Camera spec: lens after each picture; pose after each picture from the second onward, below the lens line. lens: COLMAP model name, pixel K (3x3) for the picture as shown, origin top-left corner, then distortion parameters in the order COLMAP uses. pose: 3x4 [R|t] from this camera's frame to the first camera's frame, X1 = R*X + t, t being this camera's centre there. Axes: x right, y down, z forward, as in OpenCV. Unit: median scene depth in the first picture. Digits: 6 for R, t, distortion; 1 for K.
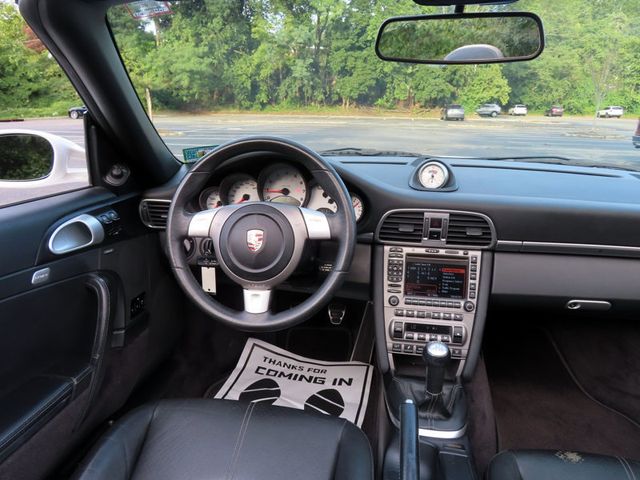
lens RADIAL K [[459.1, 0, 317.5], [0, 459.1, 240.9], [0, 0, 1]] dist [-0.017216, 0.015478]
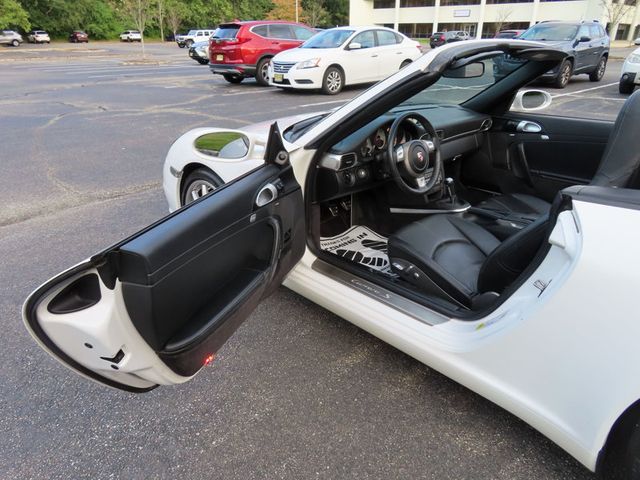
lens RADIAL K [[459.1, 0, 316.3], [0, 459.1, 238.5], [0, 0, 1]] dist [-0.017216, 0.015478]
pose [[0.598879, -0.344552, 0.722930, -0.046490], [0.238589, 0.938486, 0.249638, -0.006512], [-0.764473, 0.022980, 0.644246, -0.002411]]
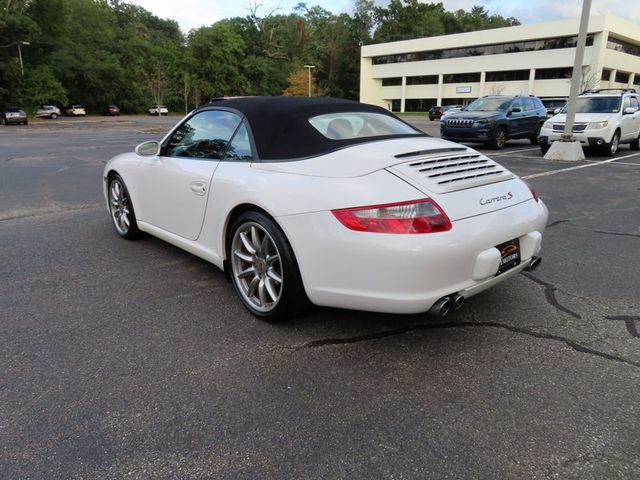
lens RADIAL K [[459.1, 0, 318.4], [0, 459.1, 239.6], [0, 0, 1]] dist [-0.017216, 0.015478]
pose [[0.629881, -0.232544, 0.741062, -0.060770], [0.233290, 0.966715, 0.105063, 0.010292], [-0.740827, 0.106706, 0.663166, -0.053690]]
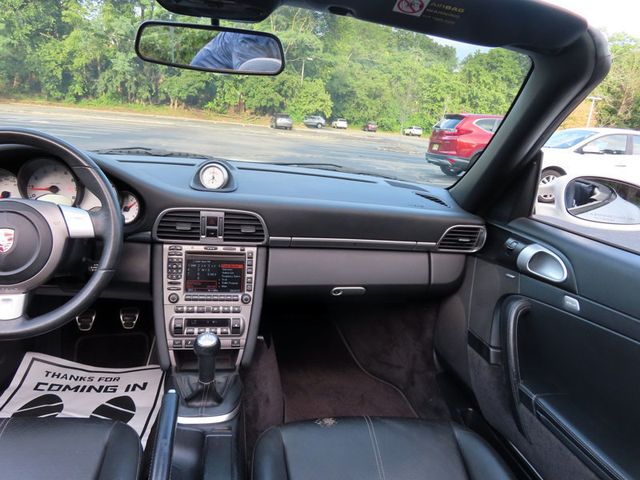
lens RADIAL K [[459.1, 0, 320.8], [0, 459.1, 240.1], [0, 0, 1]] dist [-0.017216, 0.015478]
pose [[0.934235, -0.016493, 0.356277, 0.002572], [0.021070, 0.999738, -0.008969, 0.000421], [-0.356035, 0.015886, 0.934337, -0.001585]]
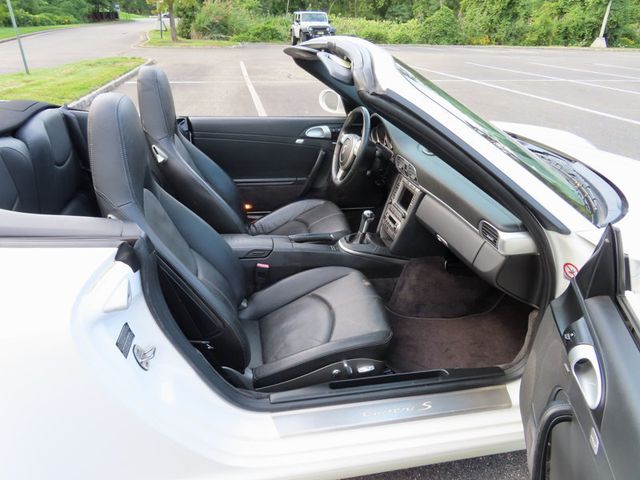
lens RADIAL K [[459.1, 0, 318.0], [0, 459.1, 244.0], [0, 0, 1]] dist [-0.017216, 0.015478]
pose [[0.349196, 0.407618, -0.843748, 0.041291], [-0.276920, 0.905103, 0.322652, -0.005788], [0.895197, 0.120982, 0.428936, -0.002132]]
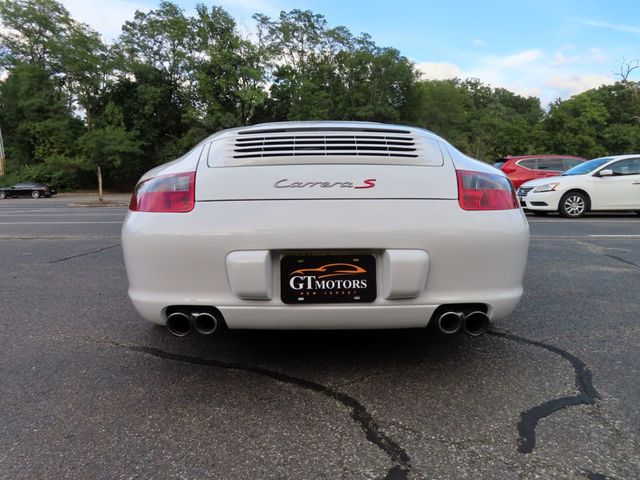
lens RADIAL K [[459.1, 0, 318.8], [0, 459.1, 242.6], [0, 0, 1]] dist [-0.017216, 0.015478]
pose [[0.985986, -0.038725, 0.162274, -0.010488], [0.064142, 0.985917, -0.154448, 0.026363], [-0.154007, 0.162692, 0.974583, -0.066851]]
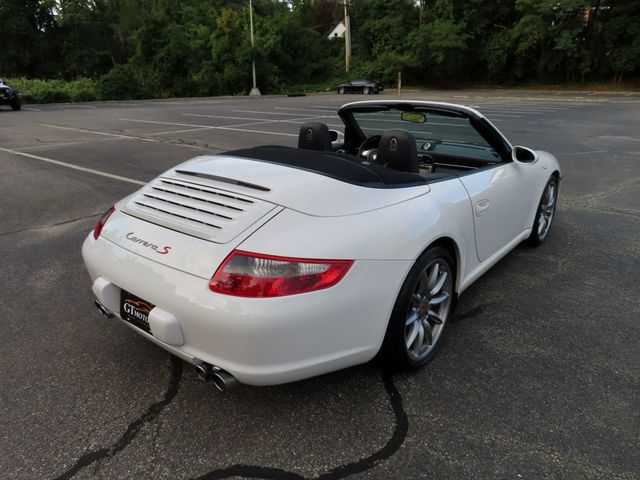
lens RADIAL K [[459.1, 0, 317.5], [0, 459.1, 242.4], [0, 0, 1]] dist [-0.017216, 0.015478]
pose [[0.865697, 0.156630, -0.475432, 0.033453], [-0.128310, 0.987486, 0.091690, 0.009837], [0.483845, -0.018373, 0.874961, -0.065681]]
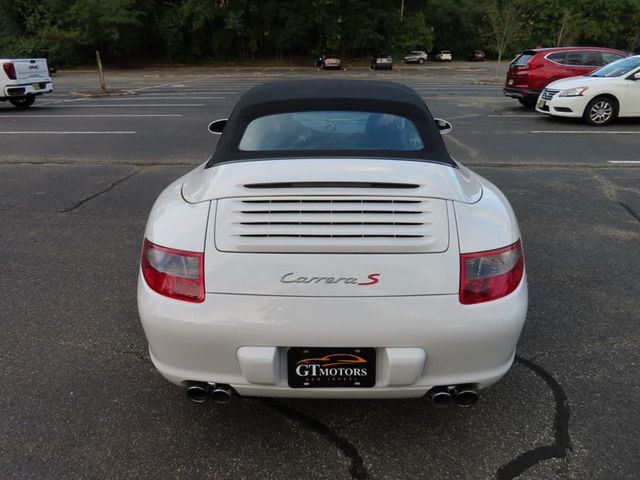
lens RADIAL K [[459.1, 0, 318.0], [0, 459.1, 242.5], [0, 0, 1]] dist [-0.017216, 0.015478]
pose [[0.990024, -0.071193, 0.121593, -0.009195], [0.057812, 0.992223, 0.110237, 0.009472], [-0.128495, -0.102107, 0.986440, -0.068622]]
